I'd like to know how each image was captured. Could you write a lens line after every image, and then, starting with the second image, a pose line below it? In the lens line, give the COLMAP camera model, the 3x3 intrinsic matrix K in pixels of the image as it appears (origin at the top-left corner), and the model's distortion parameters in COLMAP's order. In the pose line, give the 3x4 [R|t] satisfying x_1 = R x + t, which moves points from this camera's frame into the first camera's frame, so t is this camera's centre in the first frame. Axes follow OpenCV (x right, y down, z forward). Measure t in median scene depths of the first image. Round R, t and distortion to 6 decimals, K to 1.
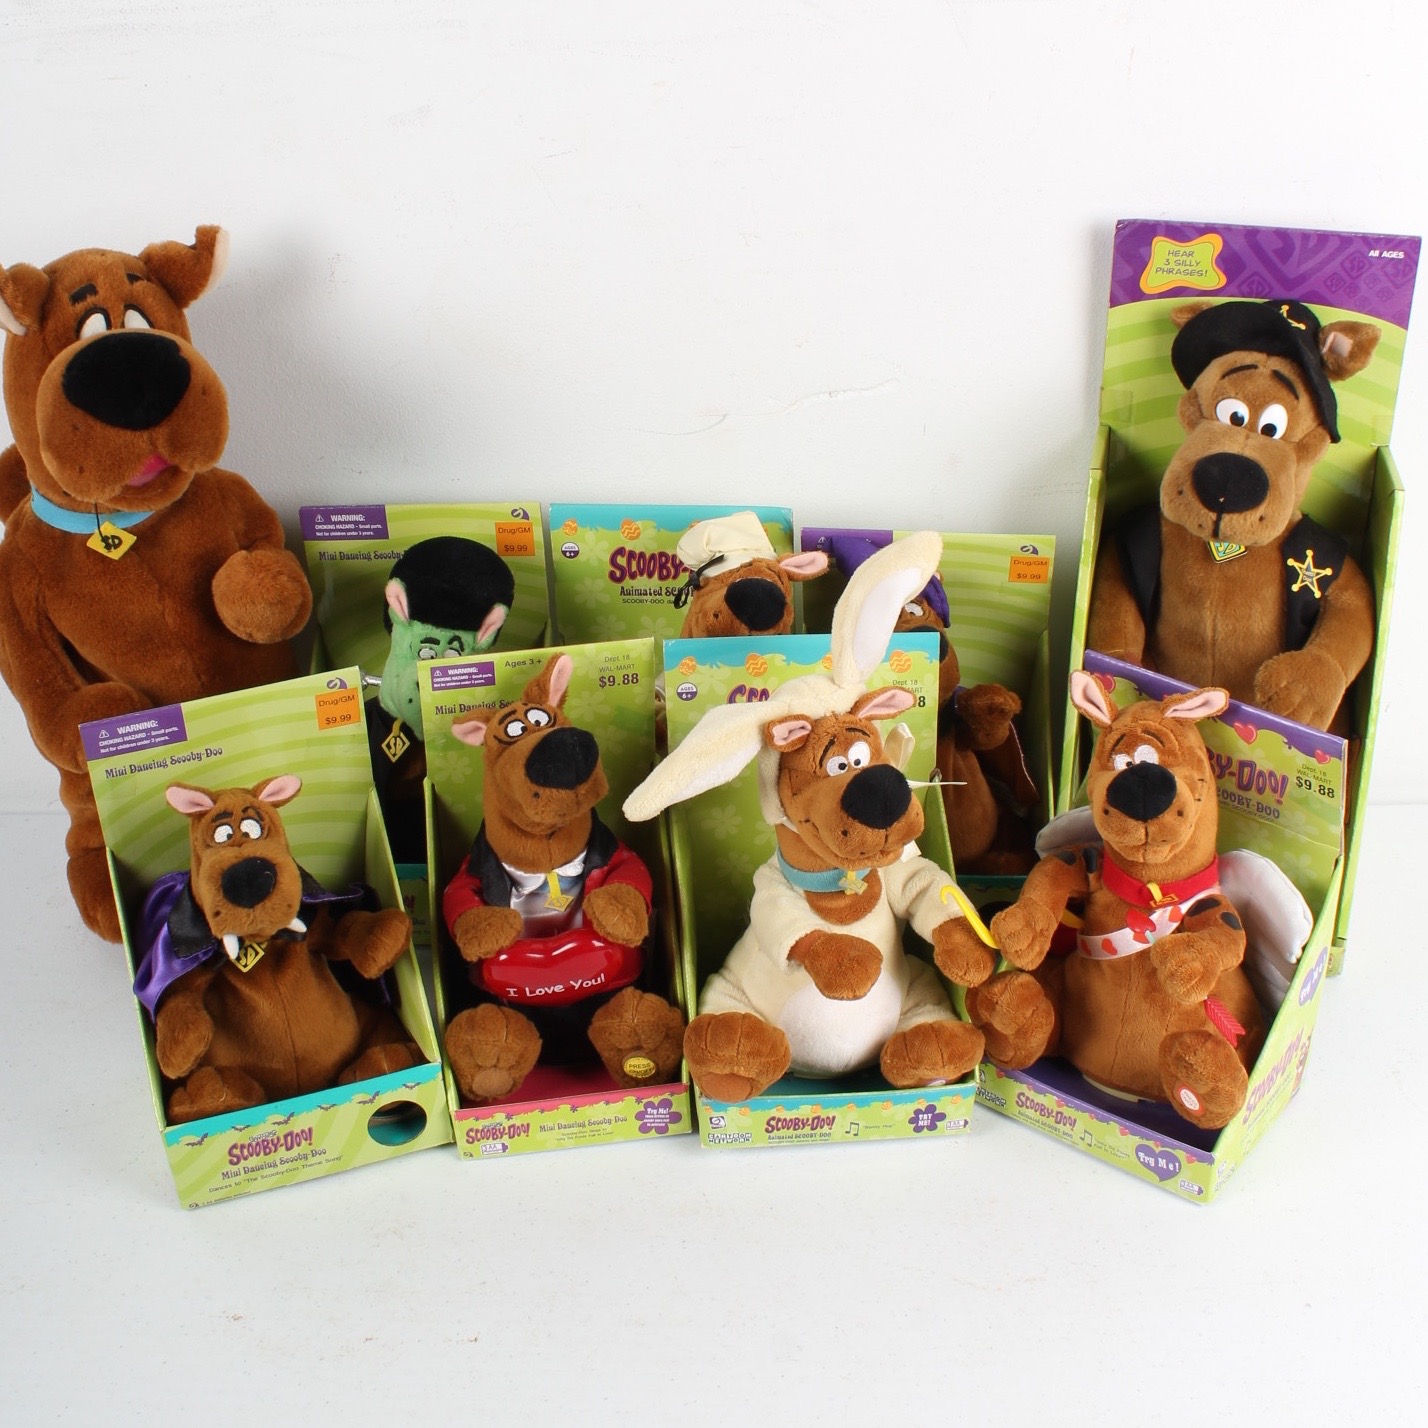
lens RADIAL K [[2082.8, 0, 714.0], [0, 2082.8, 714.0], [0, 0, 1]] dist [-0.177820, 0.152585]
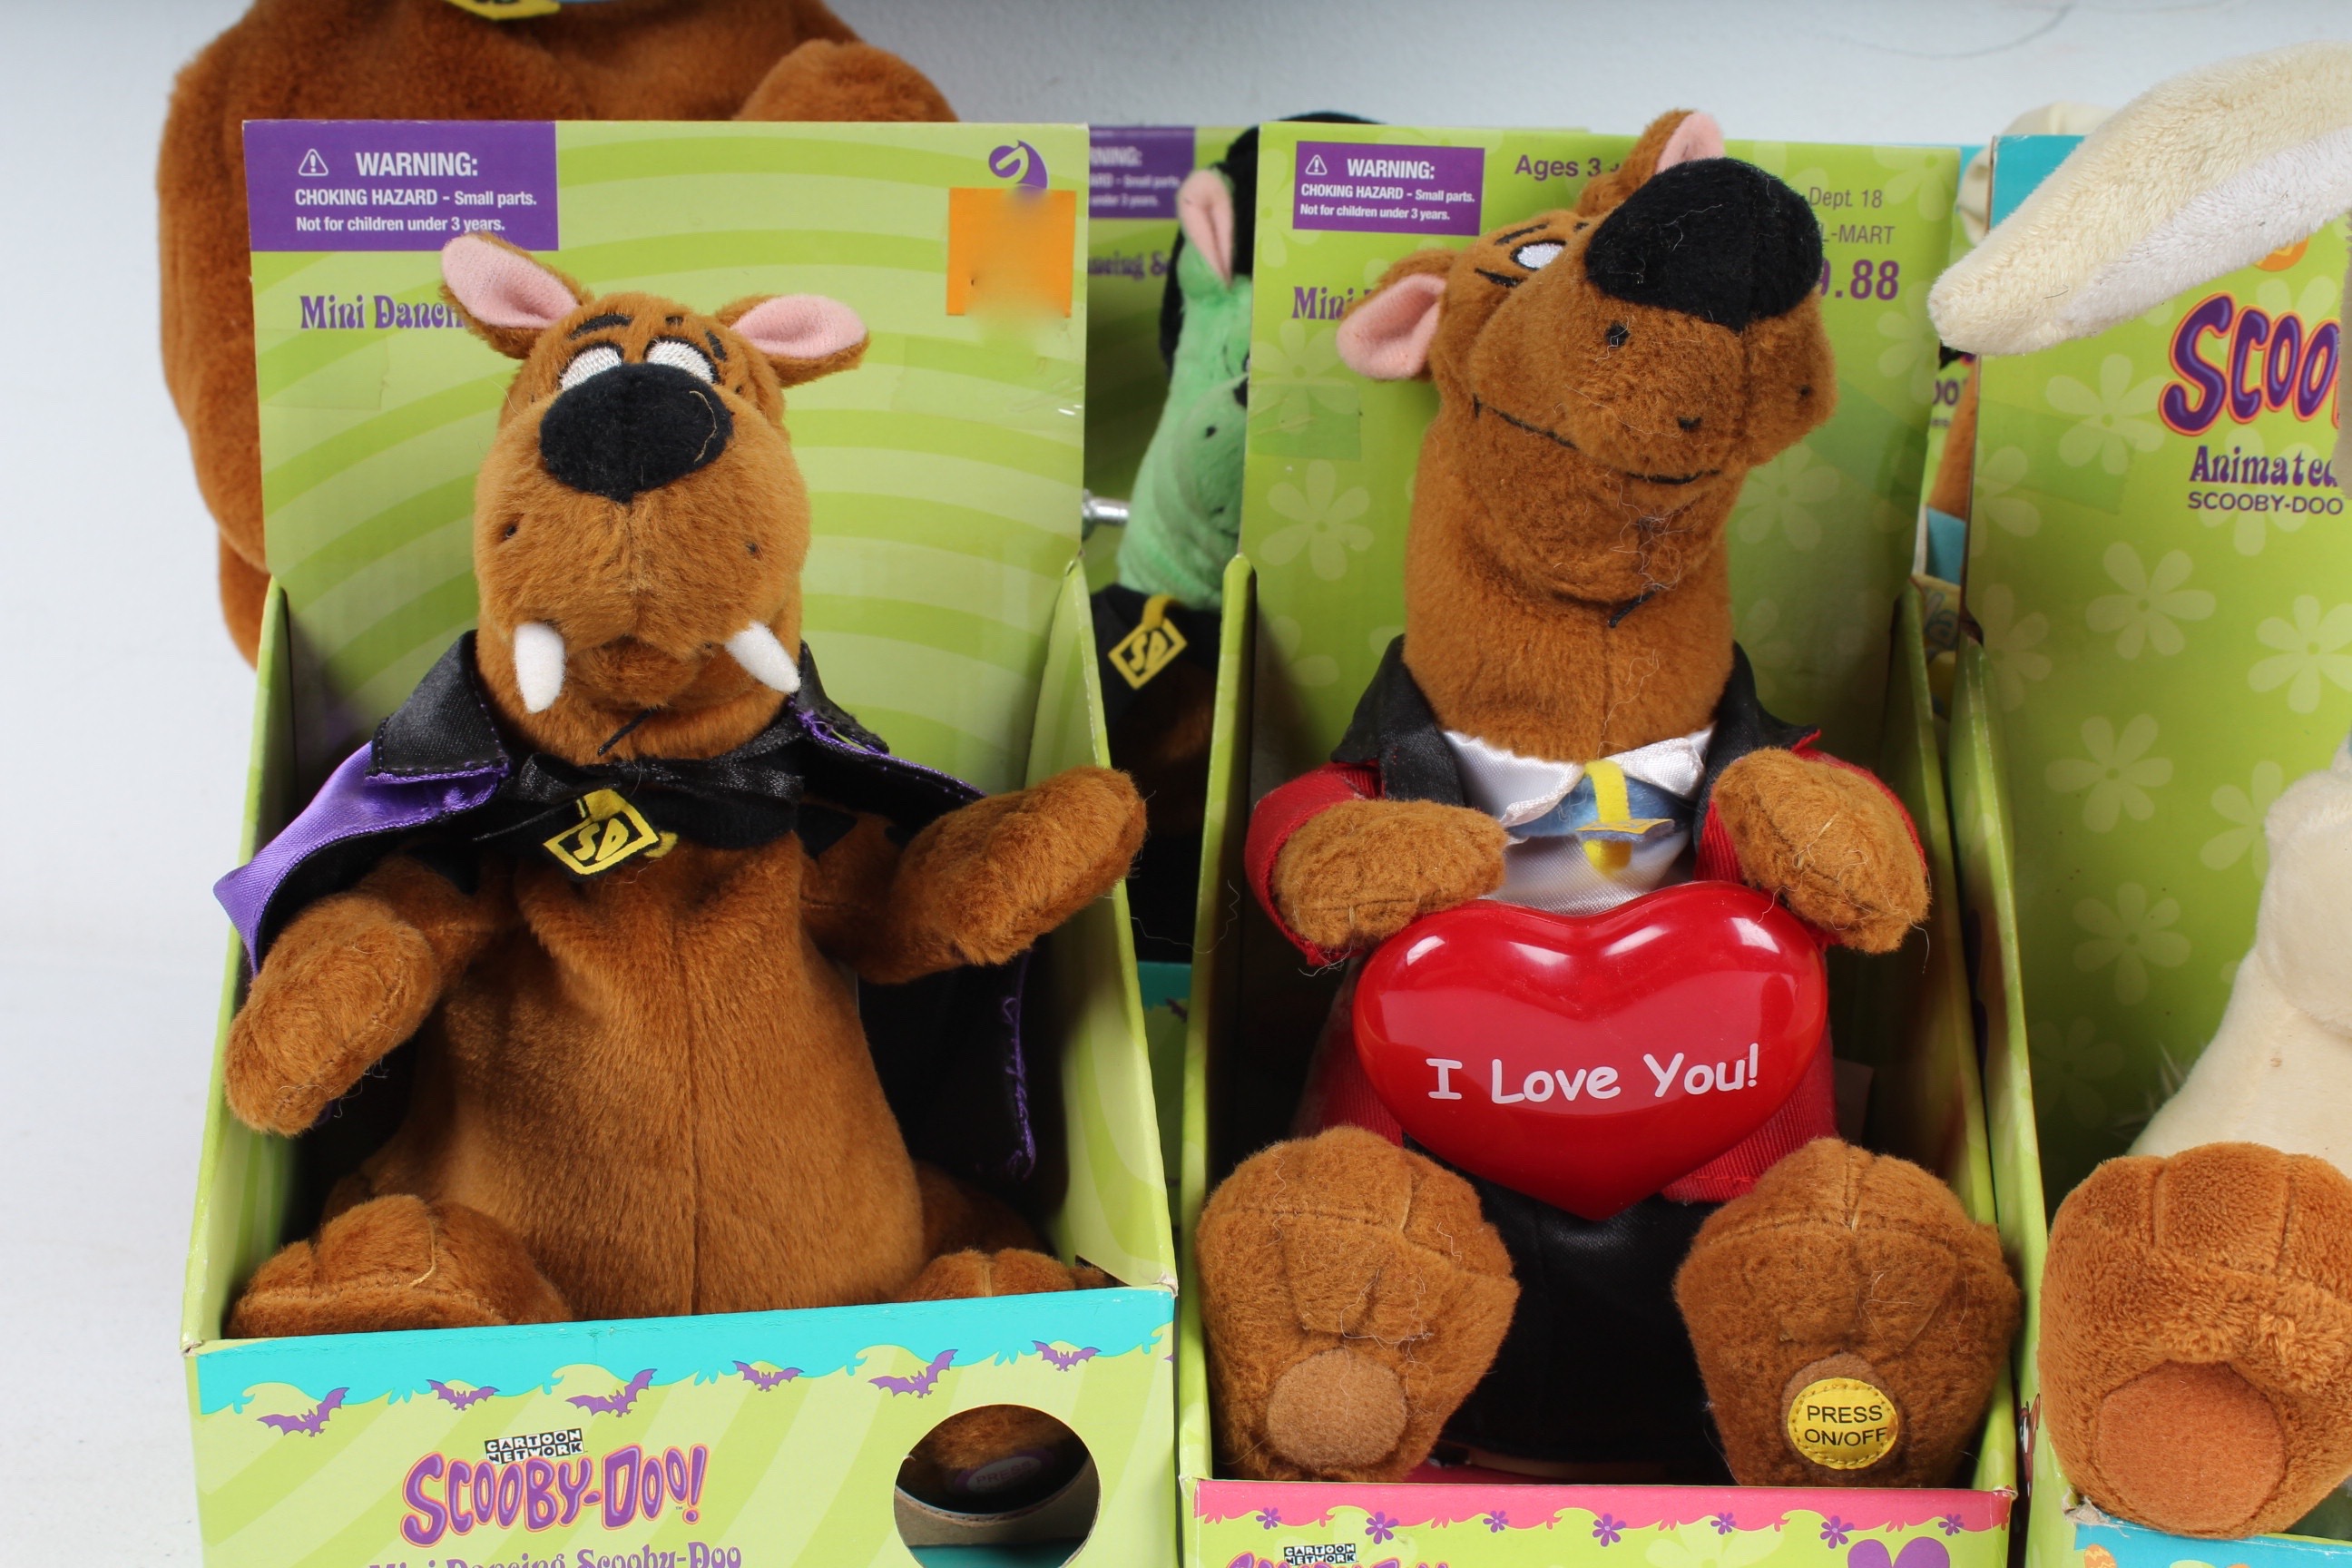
lens RADIAL K [[3079.2, 0, 1176.0], [0, 3079.2, 784.0], [0, 0, 1]] dist [-0.060504, 0.013869]
pose [[0.984337, 0.082328, -0.155897, -0.069464], [-0.128540, 0.940342, -0.315014, 0.237463], [0.120662, 0.330119, 0.936196, 0.563632]]
